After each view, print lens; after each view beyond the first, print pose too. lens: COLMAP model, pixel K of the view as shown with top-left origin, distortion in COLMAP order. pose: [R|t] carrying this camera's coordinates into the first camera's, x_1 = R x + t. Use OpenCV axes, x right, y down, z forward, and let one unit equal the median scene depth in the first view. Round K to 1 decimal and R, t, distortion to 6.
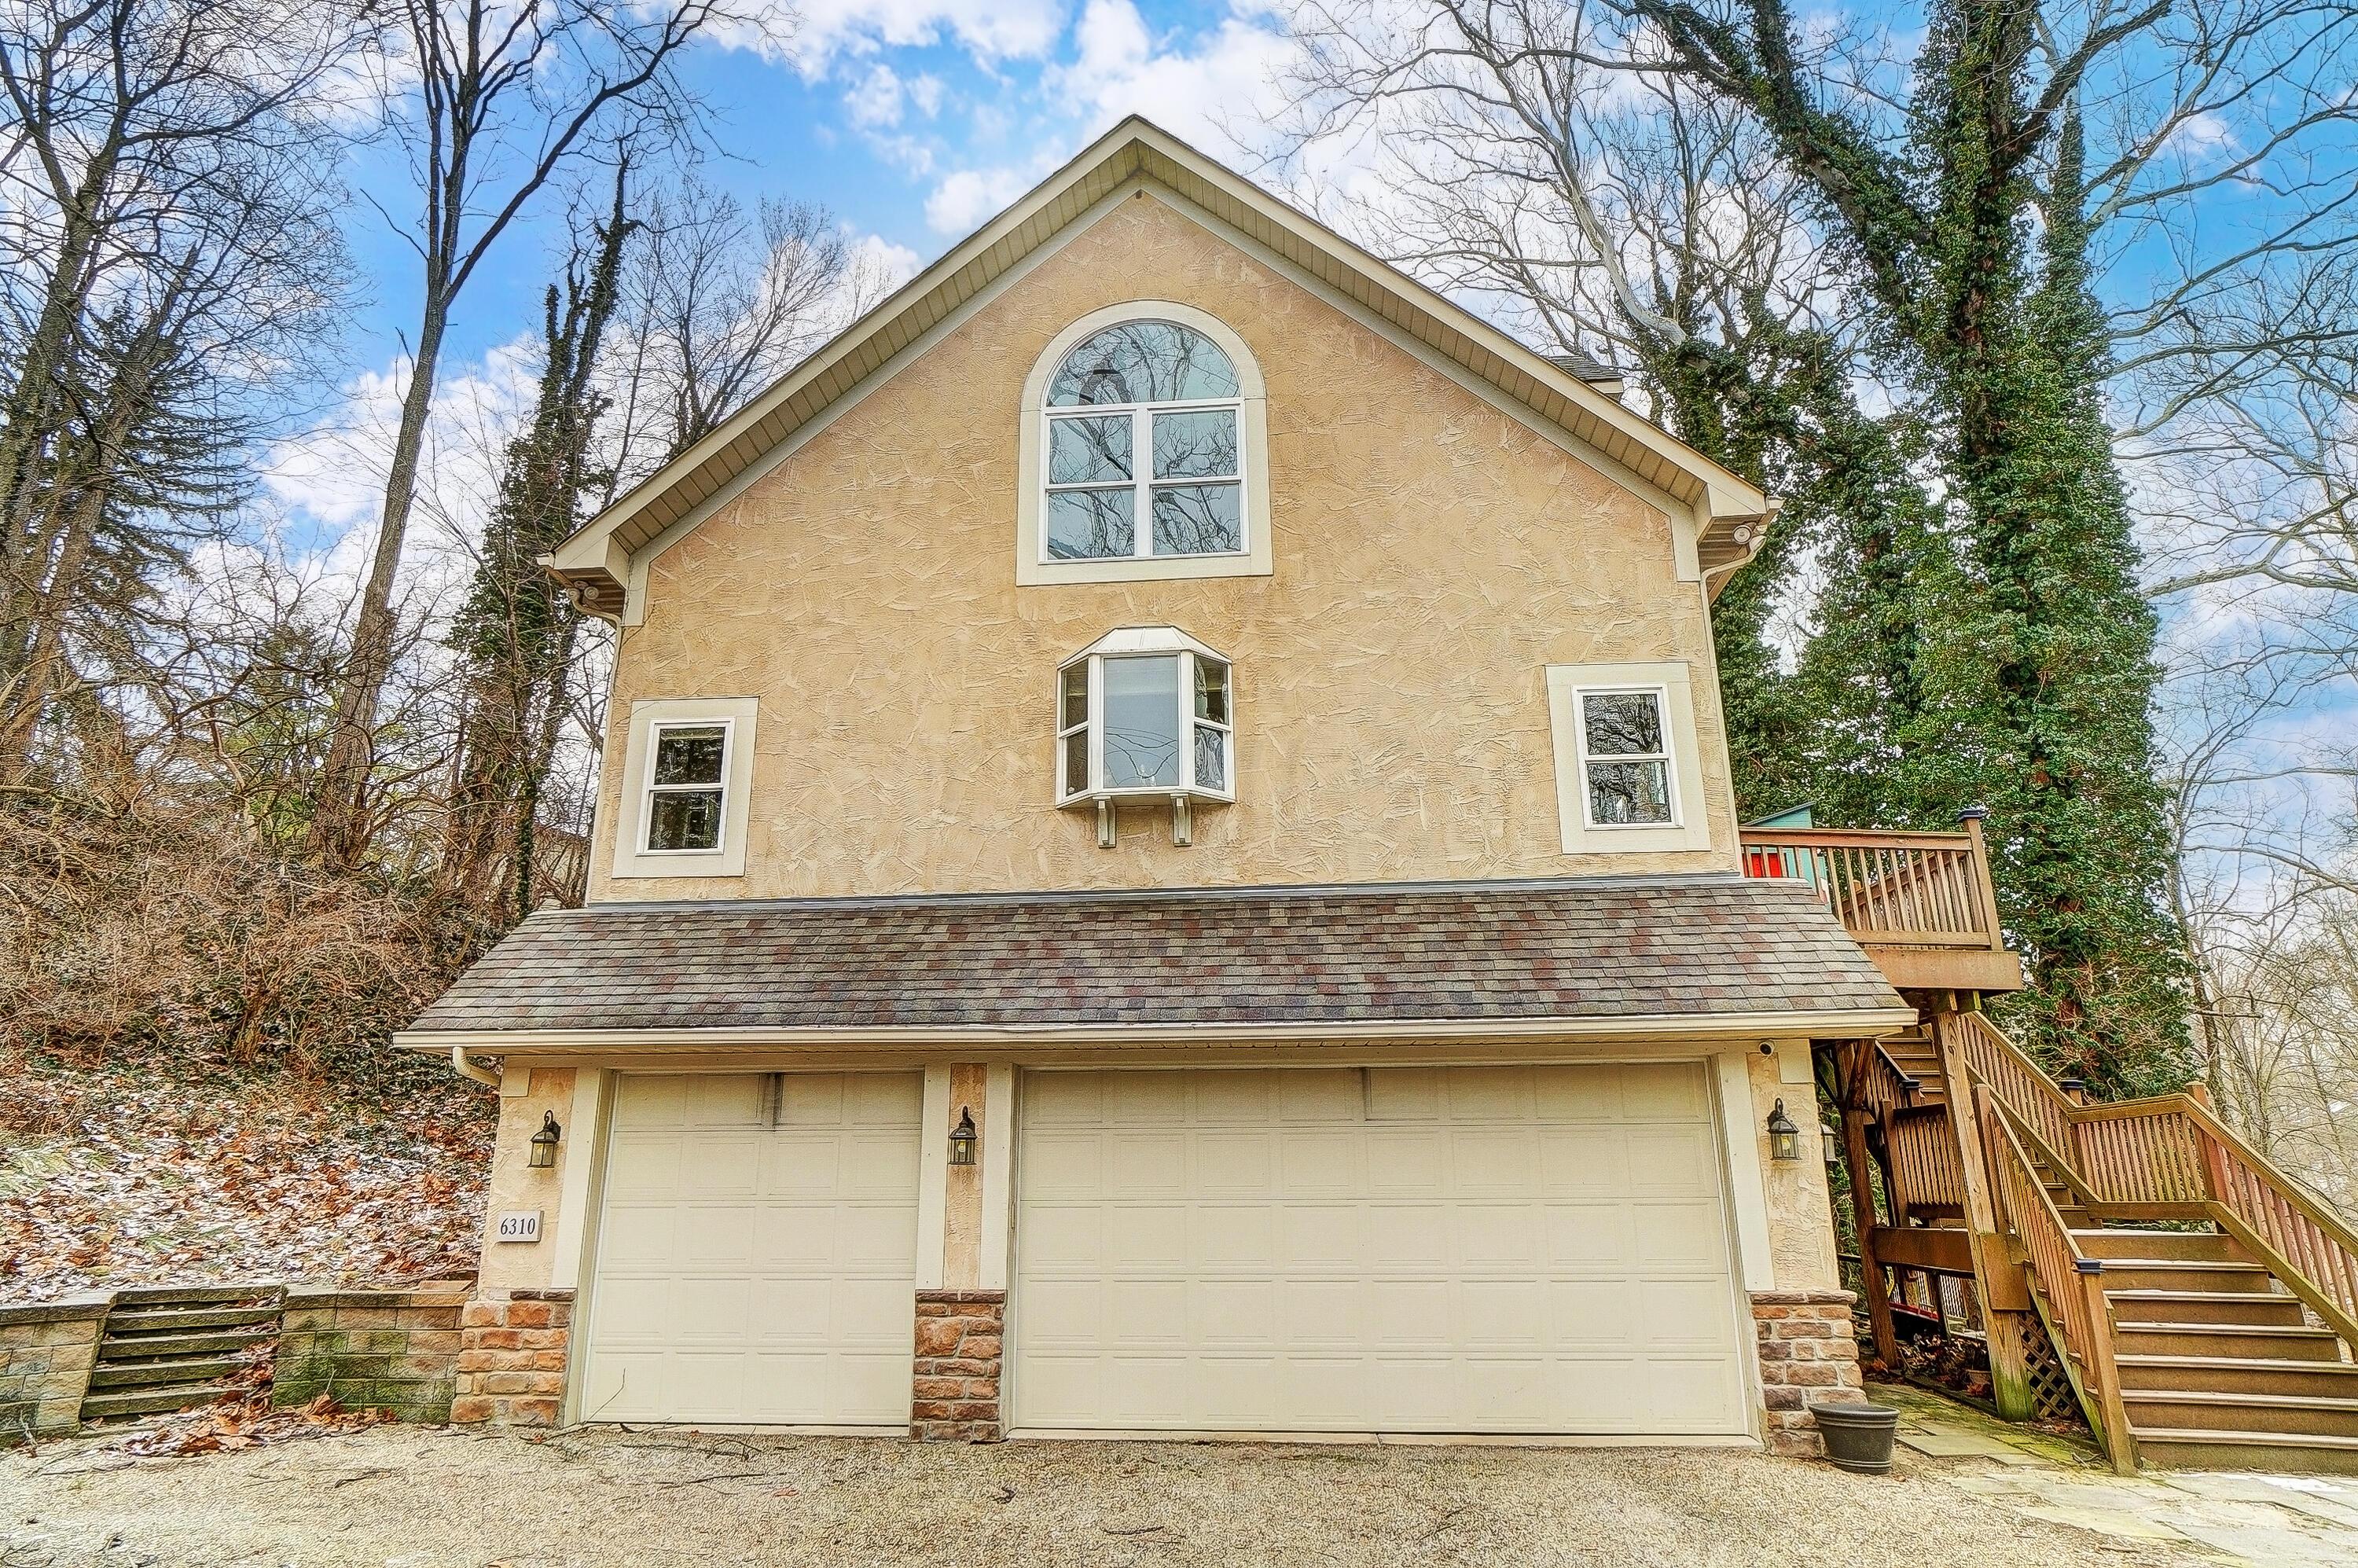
lens RADIAL K [[1350.8, 0, 1173.6], [0, 1350.8, 789.2], [0, 0, 1]] dist [-0.021327, 0.023869]
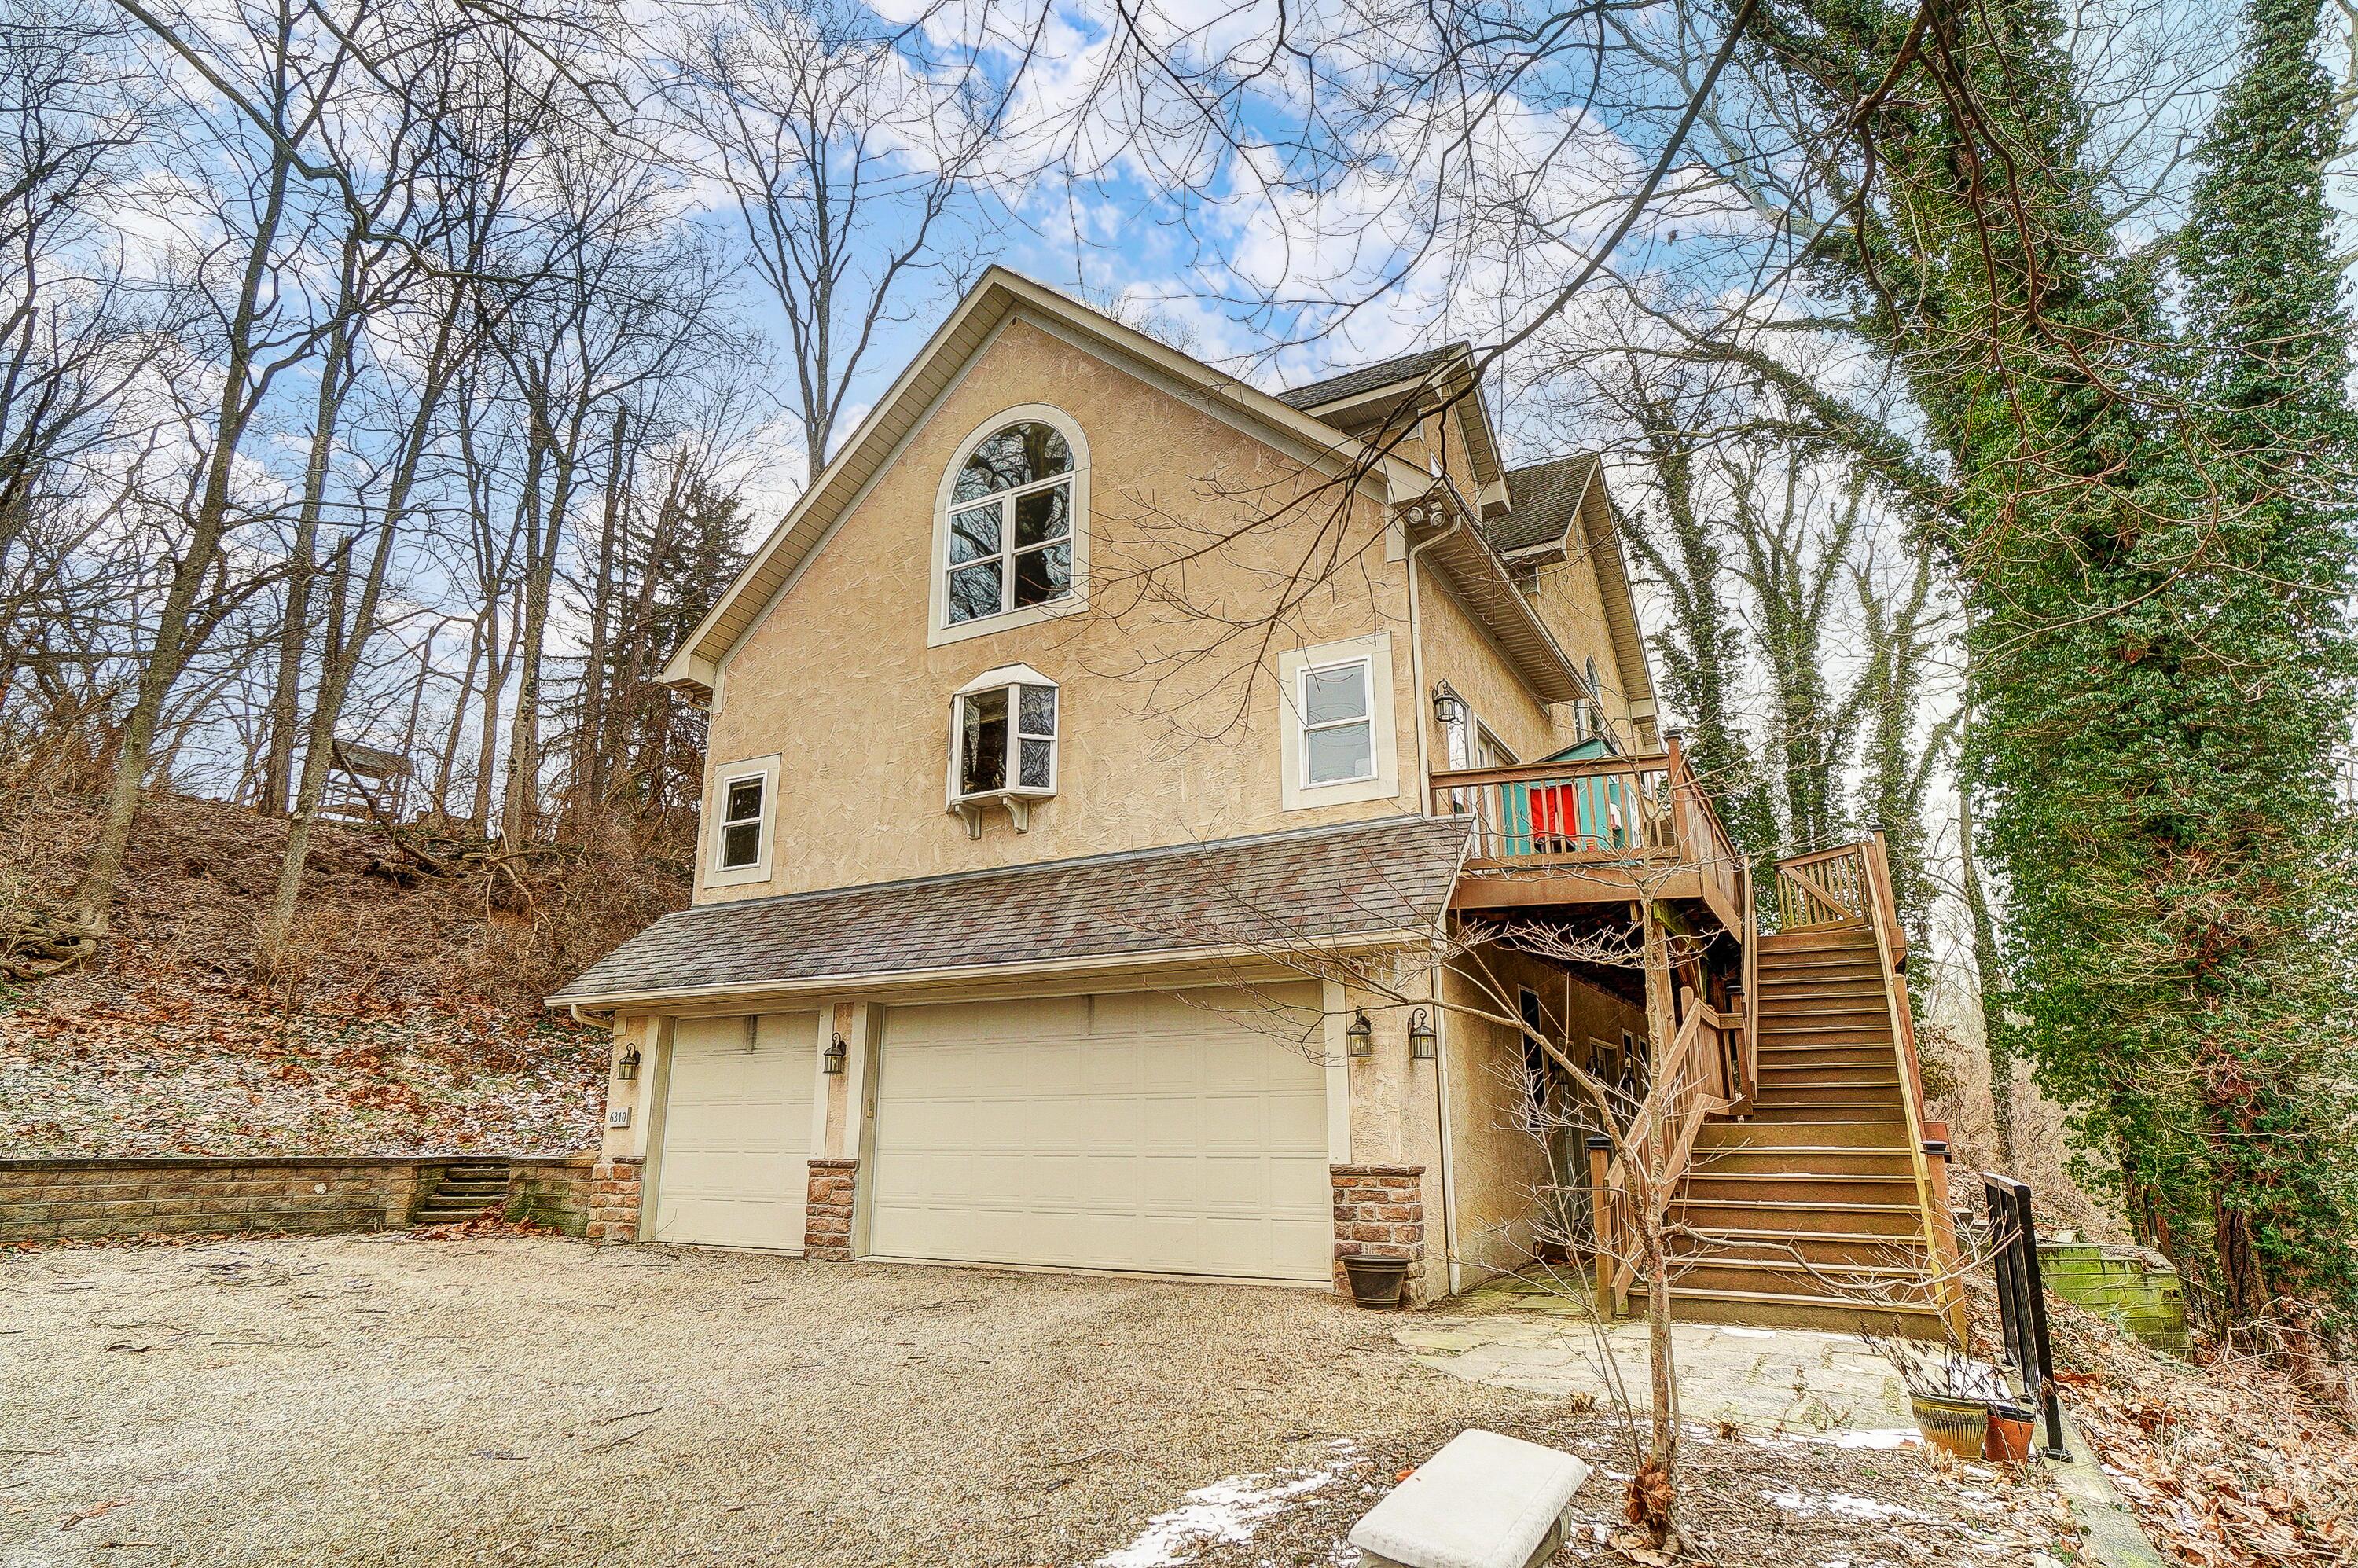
lens RADIAL K [[1264.6, 0, 1179.0], [0, 1264.6, 784.0], [0, 0, 1]] dist [-0.020090, 0.000486]
pose [[0.916119, -0.105430, -0.386795, 0.592010], [0.114169, 0.993461, -0.000384, 0.012333], [0.384306, -0.043809, 0.922166, -0.067739]]
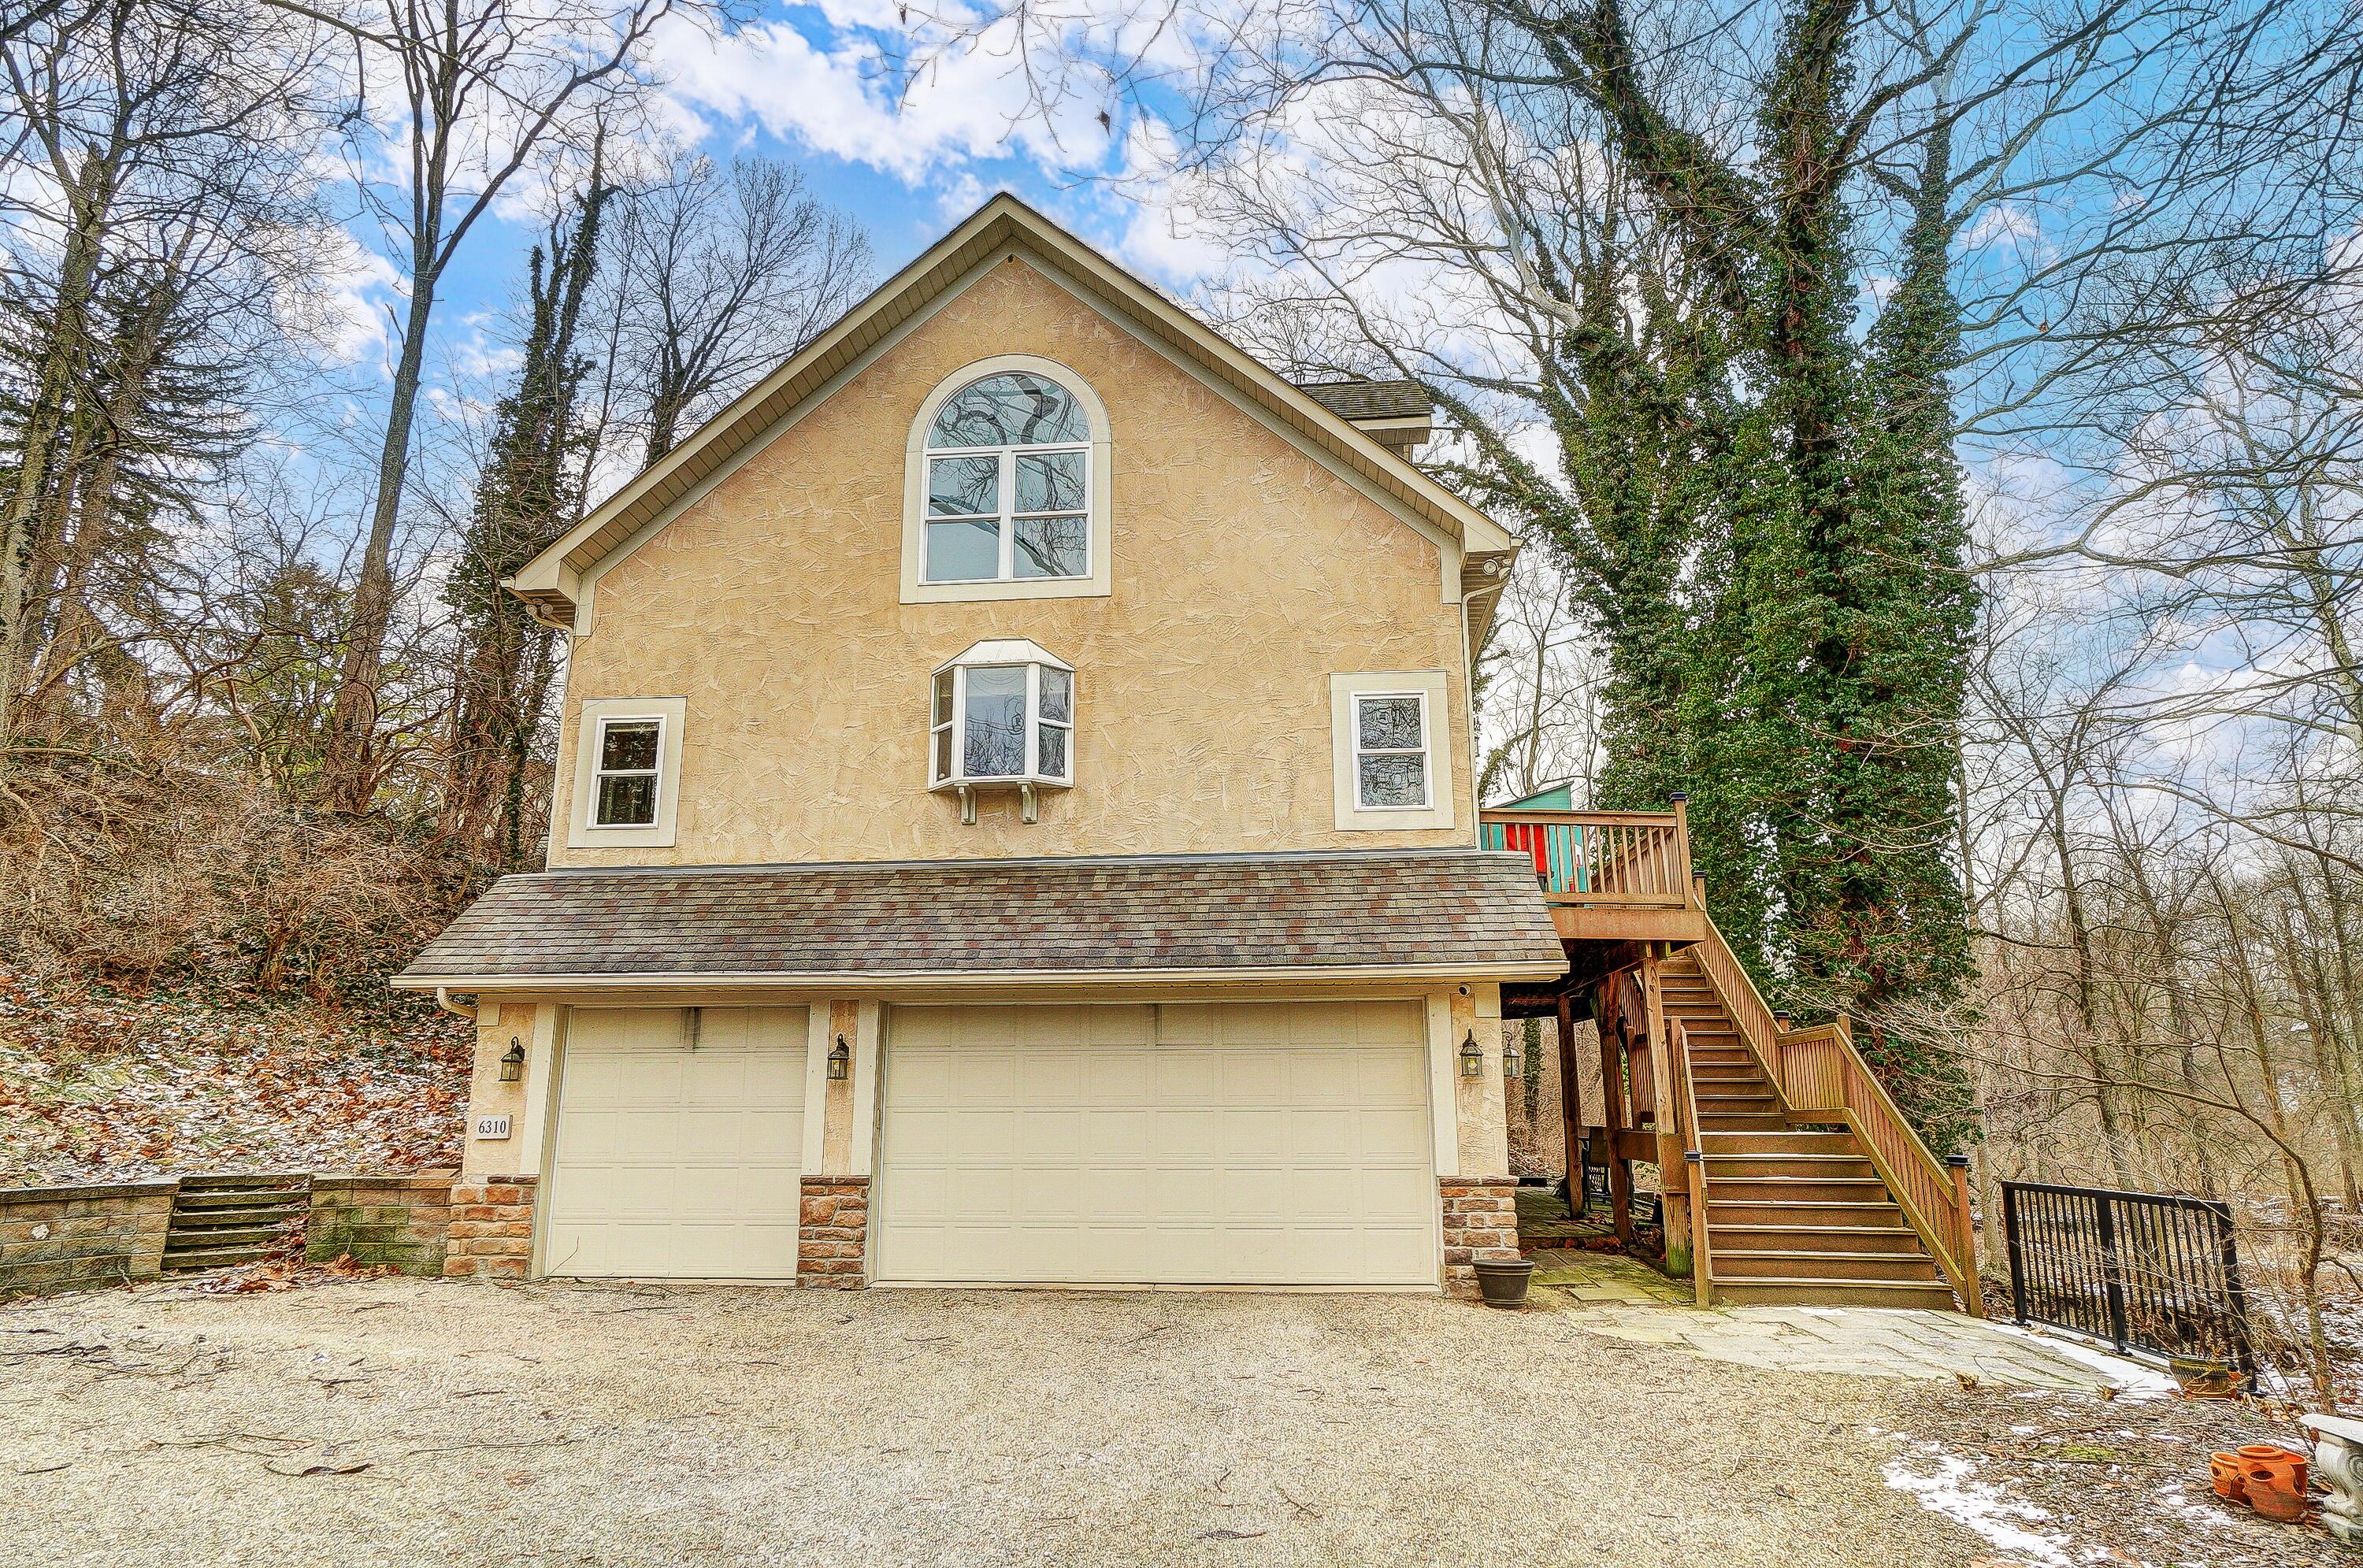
lens RADIAL K [[1346.1, 0, 1181.5], [0, 1346.1, 784.0], [0, 0, 1]] dist [-0.024445, 0.024088]
pose [[1.000000, 0.000169, -0.000438, 0.136940], [-0.000145, 0.998508, 0.054613, -0.056742], [0.000447, -0.054613, 0.998508, -0.205387]]
